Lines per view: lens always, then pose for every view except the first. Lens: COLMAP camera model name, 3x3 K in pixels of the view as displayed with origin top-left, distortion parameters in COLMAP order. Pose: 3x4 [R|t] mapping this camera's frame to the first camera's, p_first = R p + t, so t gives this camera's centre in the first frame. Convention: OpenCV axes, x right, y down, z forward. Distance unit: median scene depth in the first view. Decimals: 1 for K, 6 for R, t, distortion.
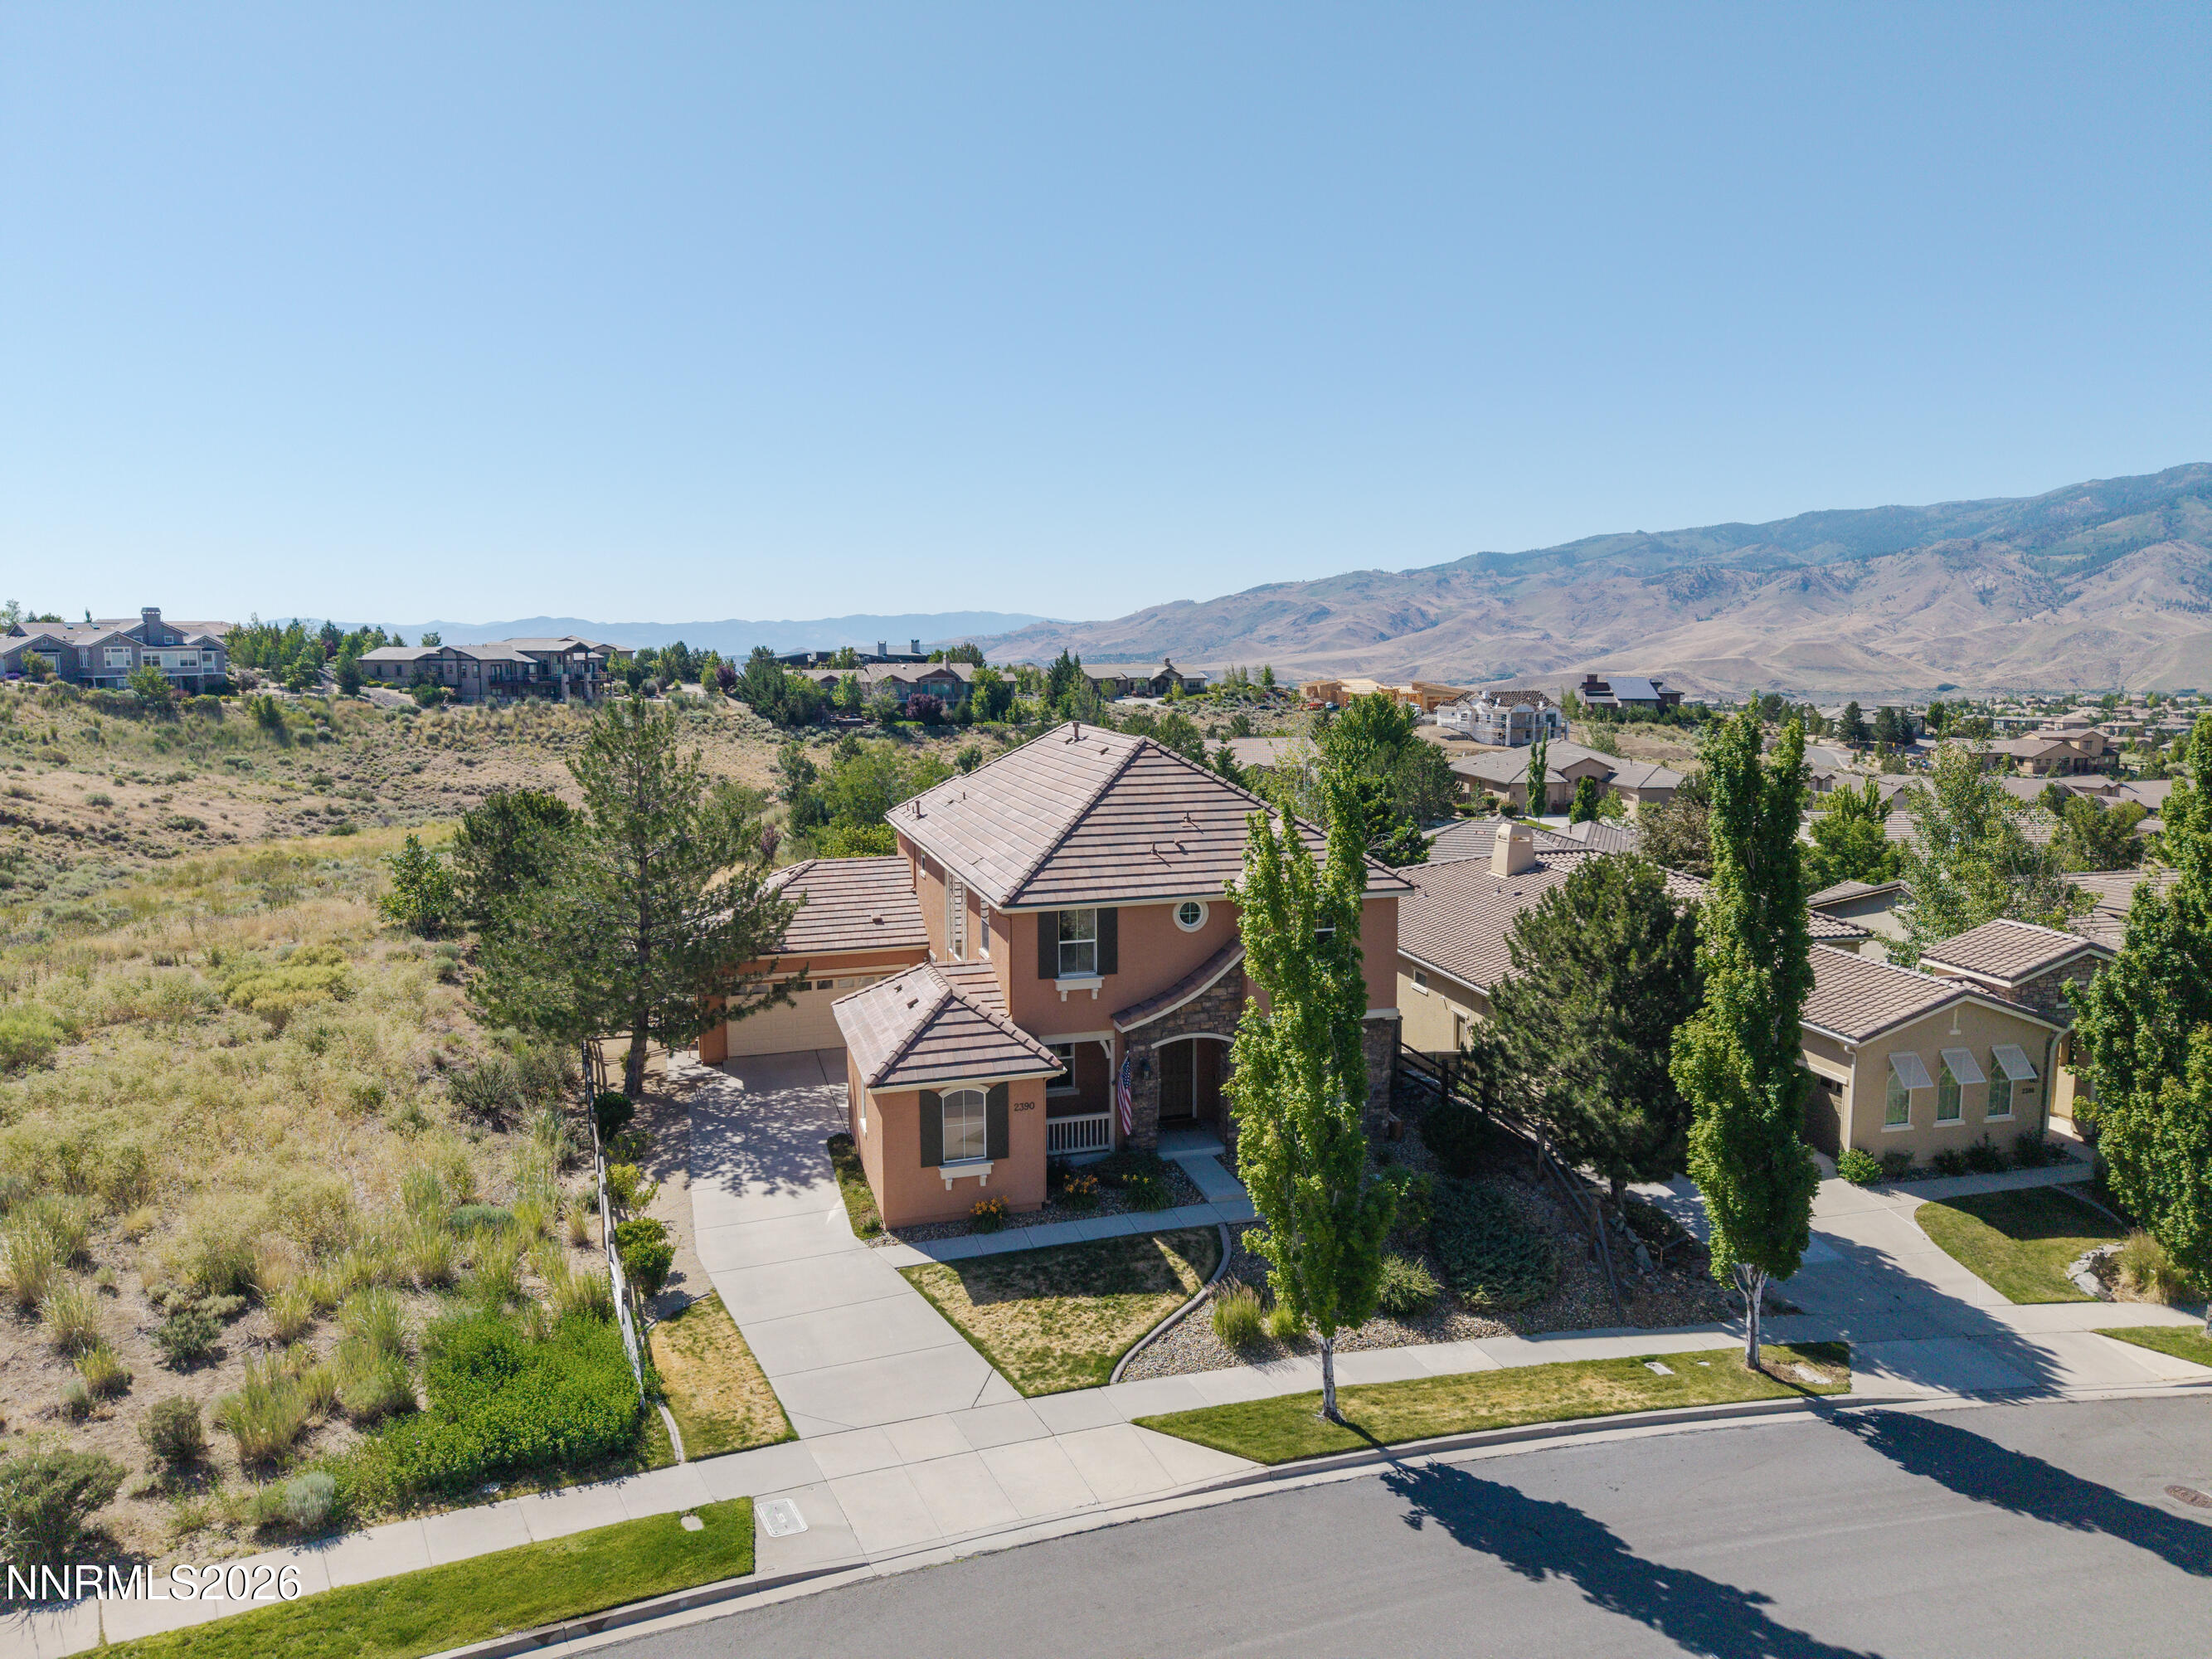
lens RADIAL K [[1482.5, 0, 1097.0], [0, 1482.5, 825.0], [0, 0, 1]] dist [0.033128, -0.037950]
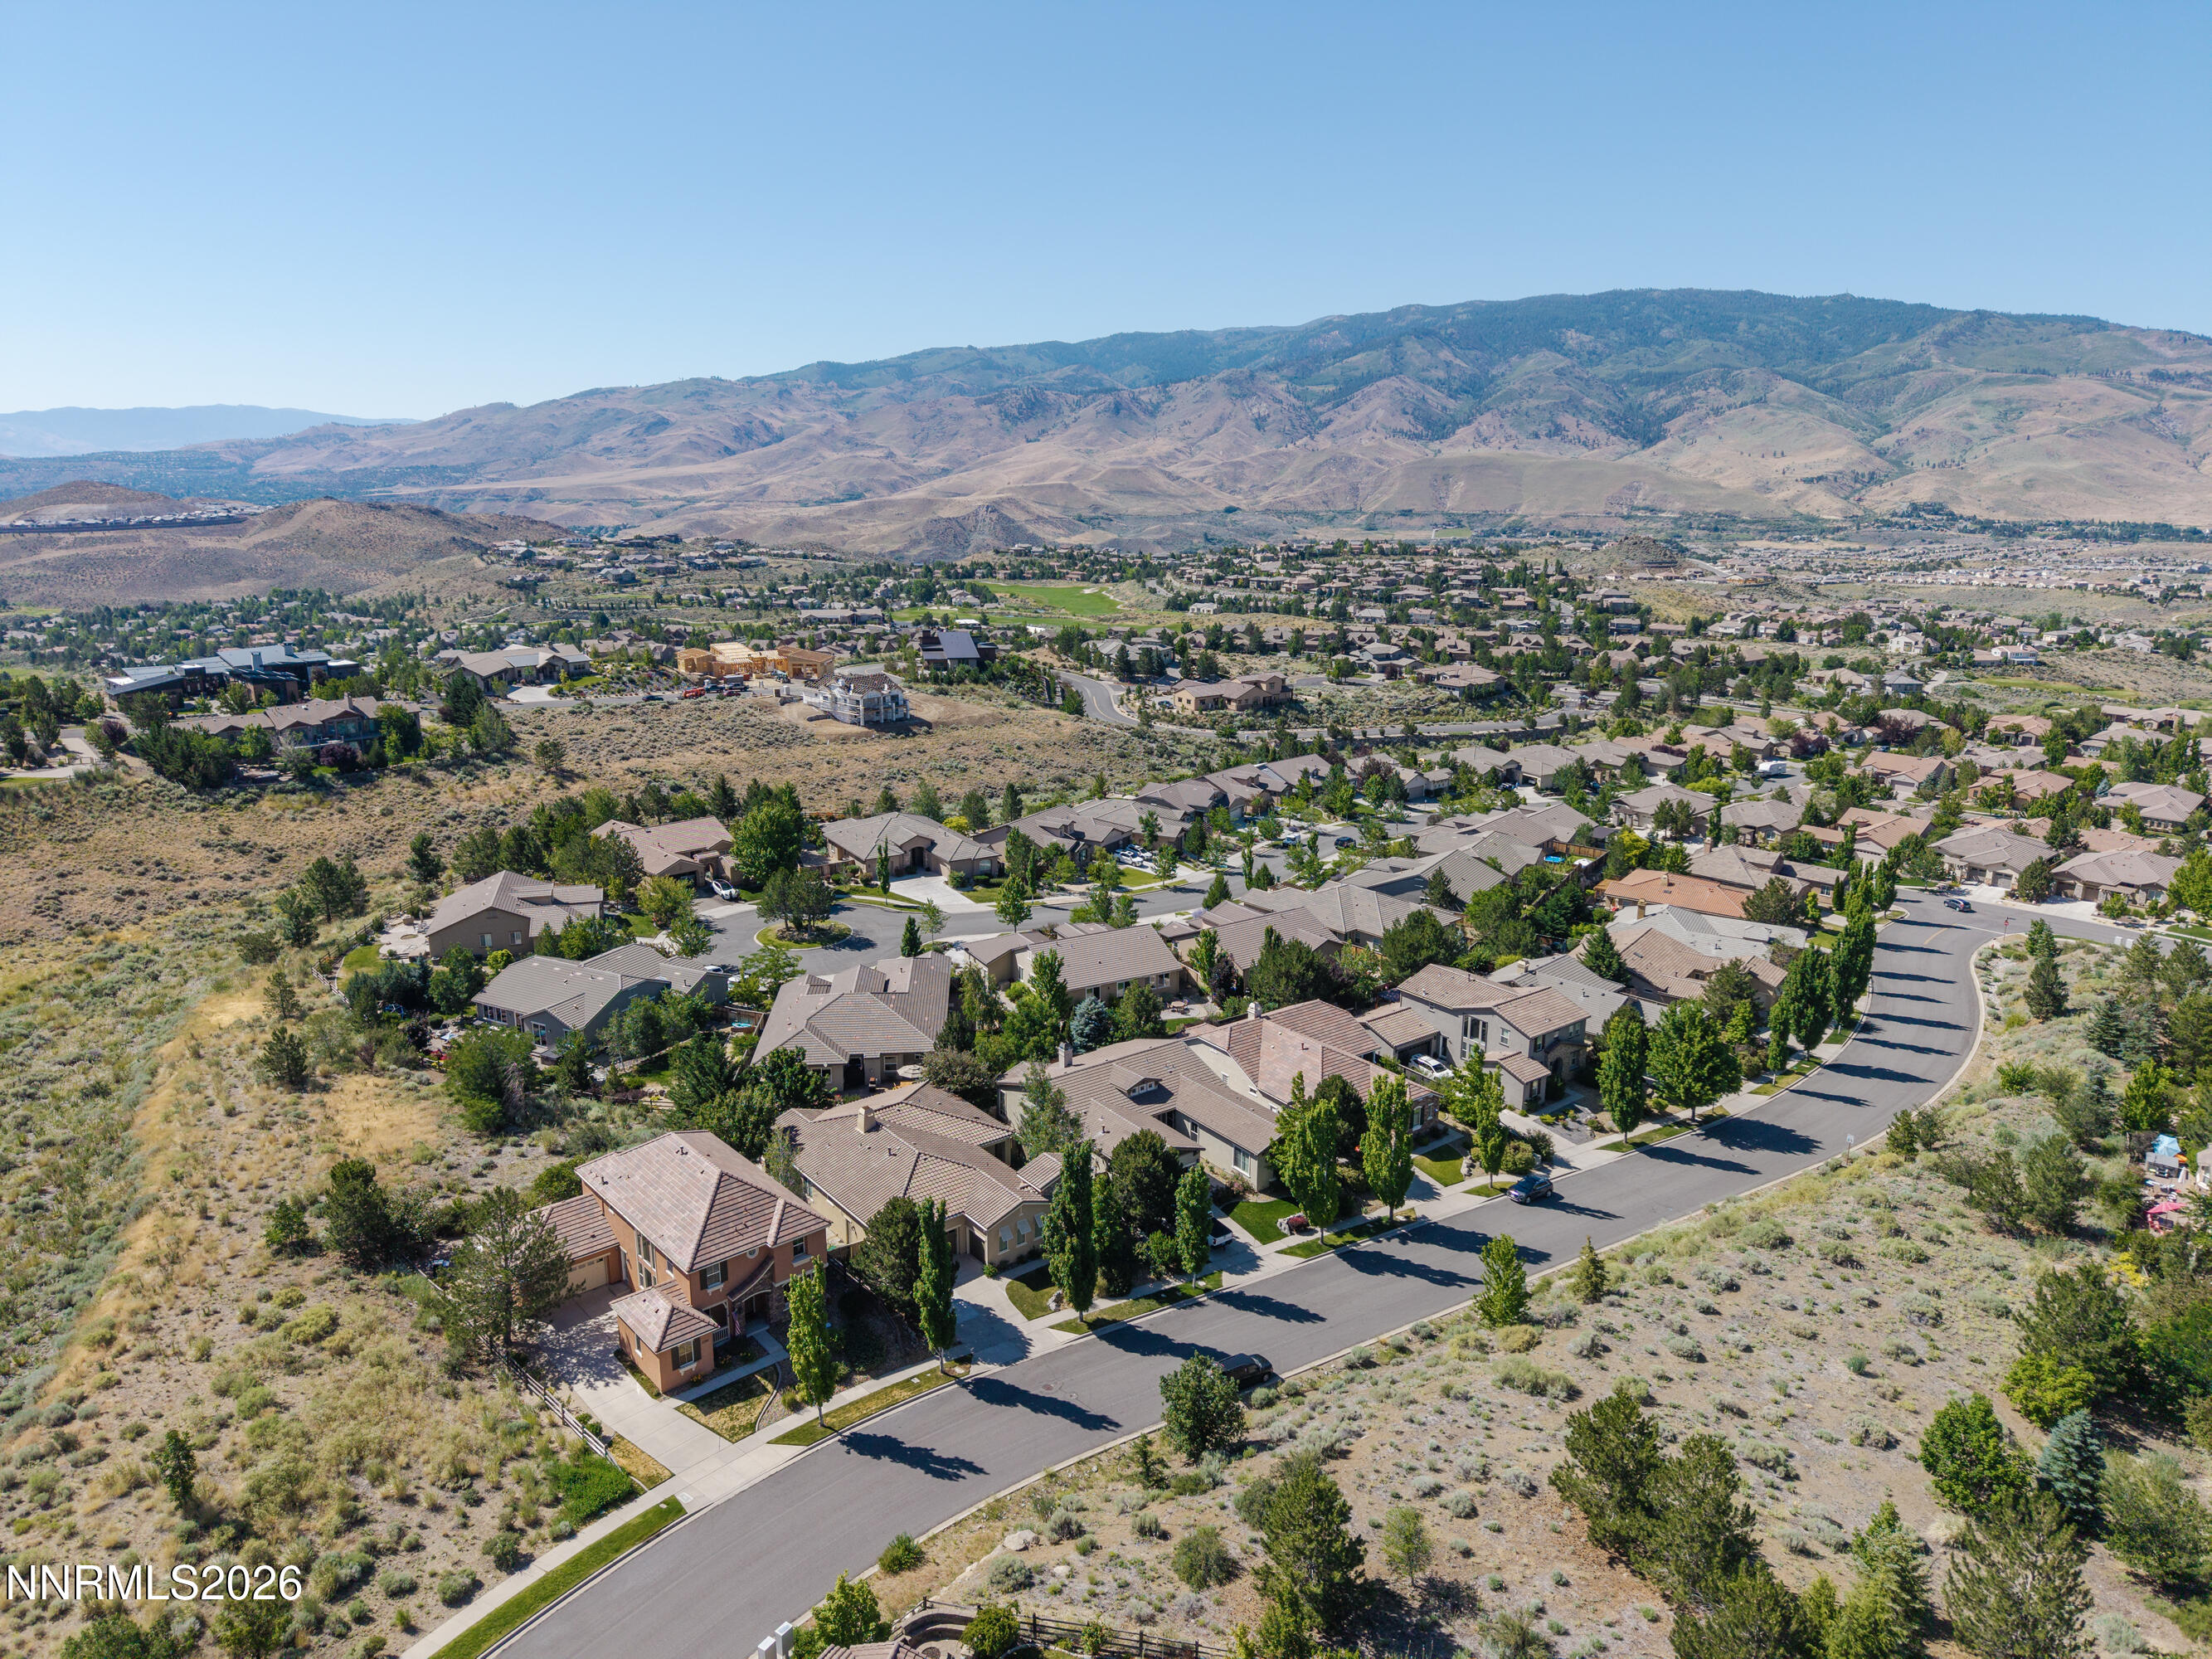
lens RADIAL K [[1482.5, 0, 1108.1], [0, 1482.5, 835.6], [0, 0, 1]] dist [0.033128, -0.037950]
pose [[0.908199, -0.097185, 0.407099, -0.425187], [0.043365, 0.989283, 0.139425, -1.162927], [-0.416286, -0.108972, 0.902680, -1.857442]]
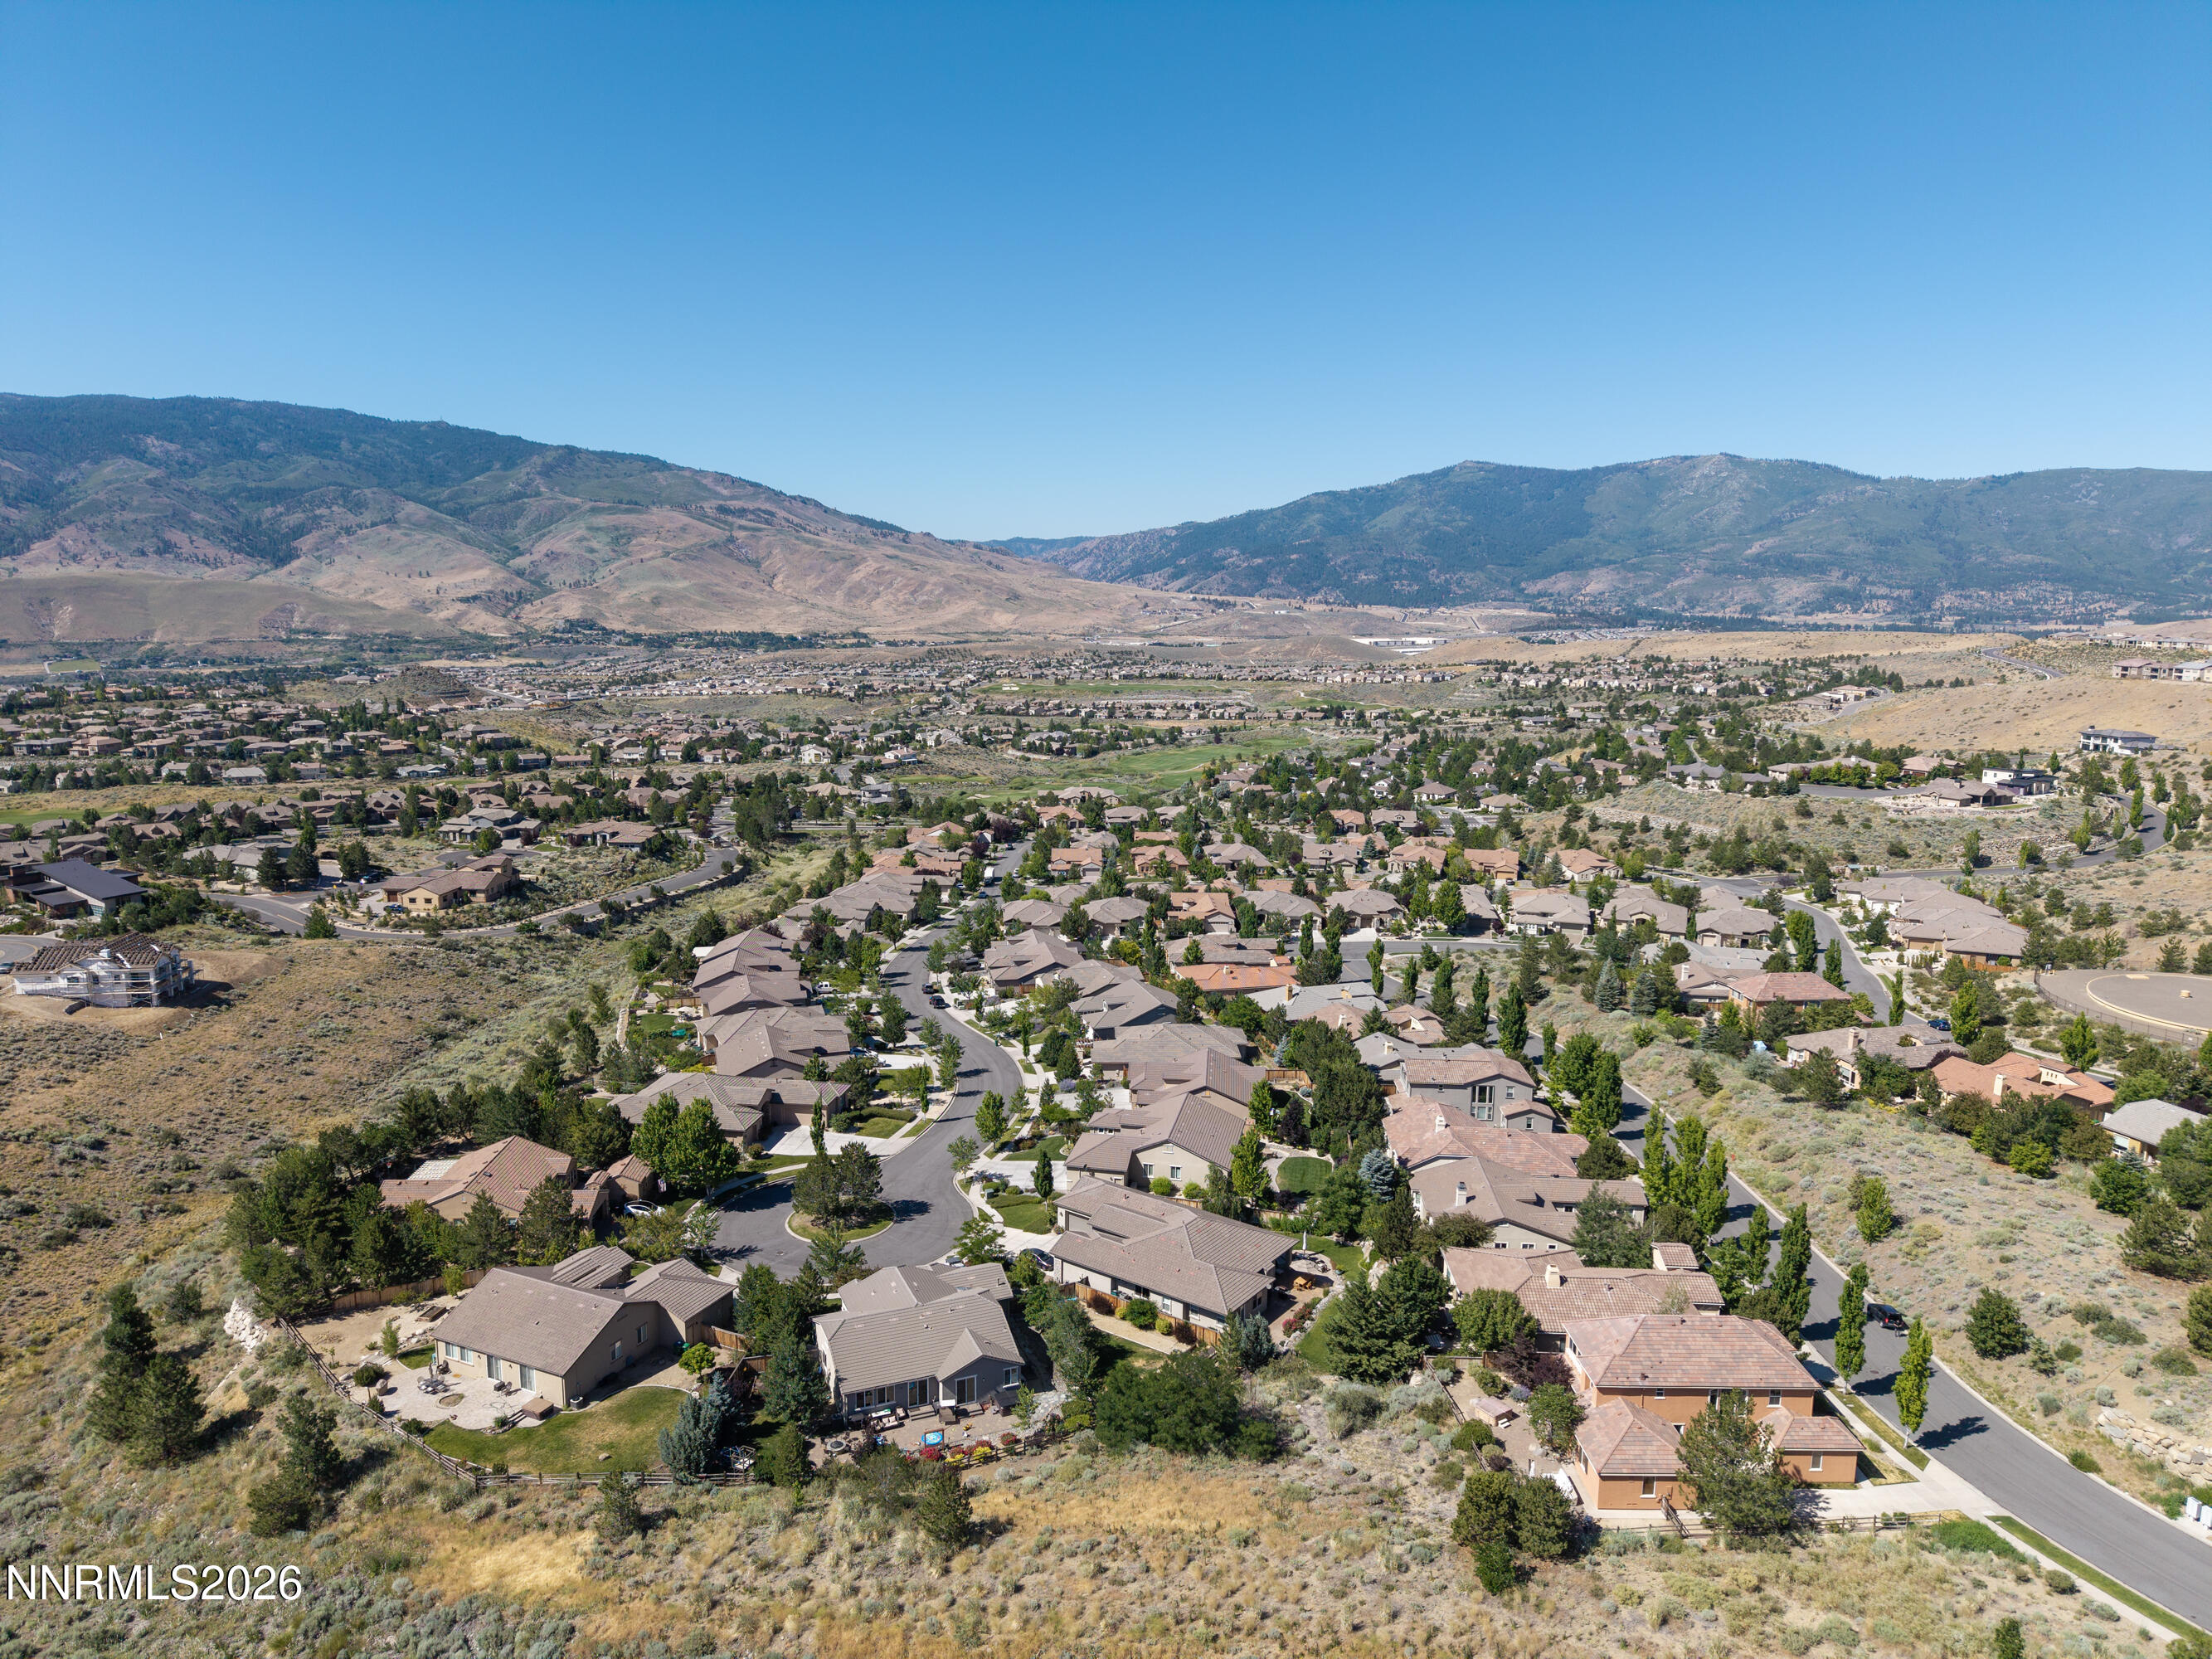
lens RADIAL K [[1482.5, 0, 1111.2], [0, 1482.5, 840.1], [0, 0, 1]] dist [0.033128, -0.037950]
pose [[0.271090, -0.164472, 0.948398, -3.839493], [0.111312, 0.984040, 0.138835, -1.981296], [-0.956096, 0.067931, 0.285071, 1.595886]]
